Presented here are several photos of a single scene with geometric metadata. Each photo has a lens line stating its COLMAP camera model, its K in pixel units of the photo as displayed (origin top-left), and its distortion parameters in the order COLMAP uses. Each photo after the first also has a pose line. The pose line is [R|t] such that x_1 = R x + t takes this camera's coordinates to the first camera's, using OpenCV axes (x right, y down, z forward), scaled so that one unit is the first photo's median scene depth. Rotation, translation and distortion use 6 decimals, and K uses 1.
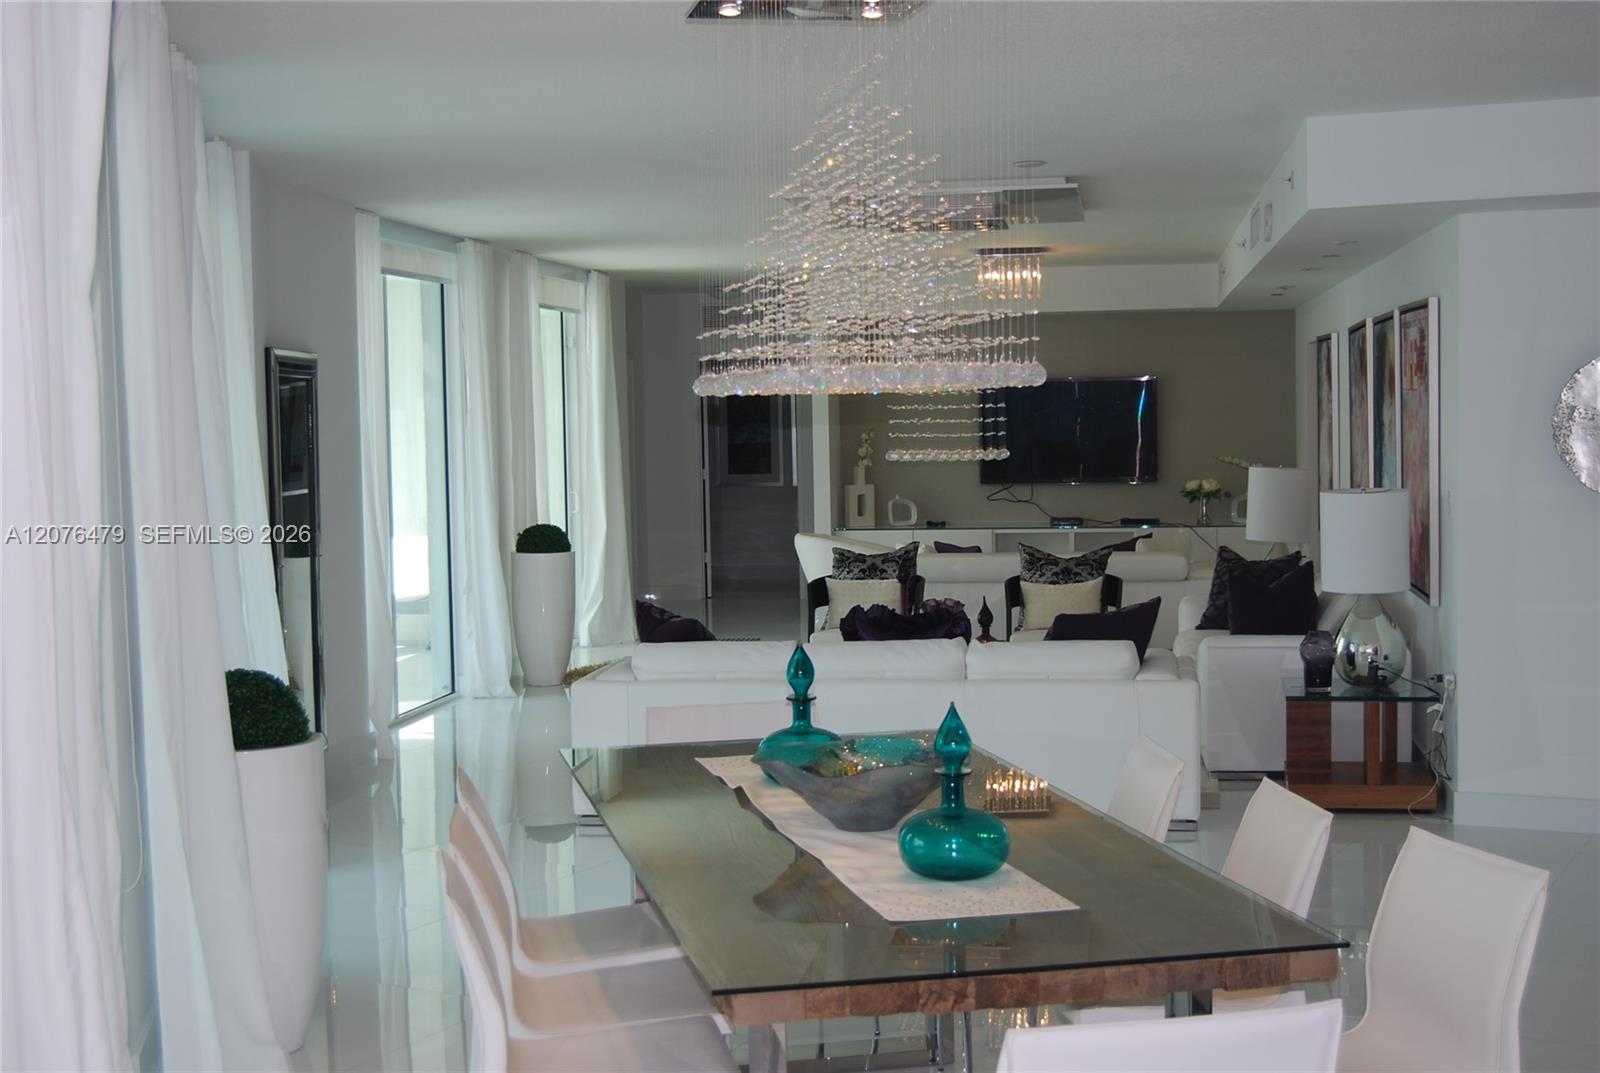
lens RADIAL K [[2141.5, 0, 818.2], [0, 2141.5, 539.9], [0, 0, 1]] dist [-0.047941, -0.051999]
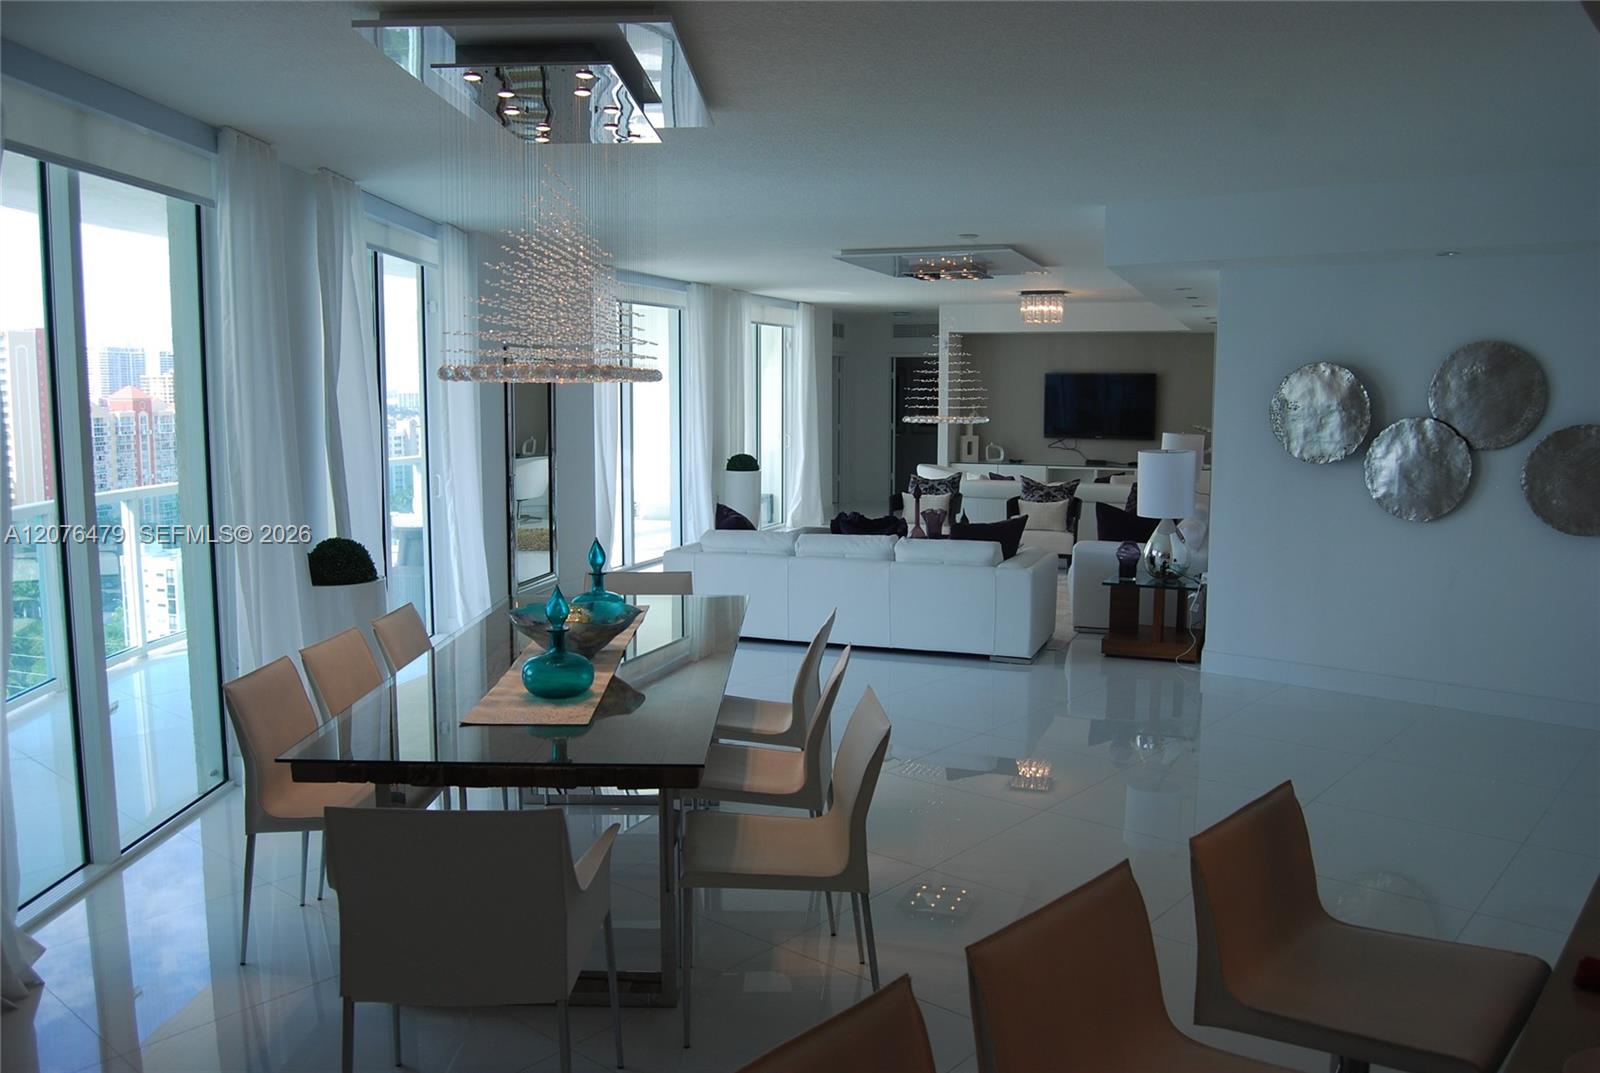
lens RADIAL K [[1255.8, 0, 810.9], [0, 1255.8, 533.5], [0, 0, 1]] dist [-0.096735, 0.039956]
pose [[0.978377, 0.044942, -0.201890, 0.126710], [-0.033334, 0.997610, 0.060531, -0.006559], [0.204128, -0.052493, 0.977536, 0.044971]]
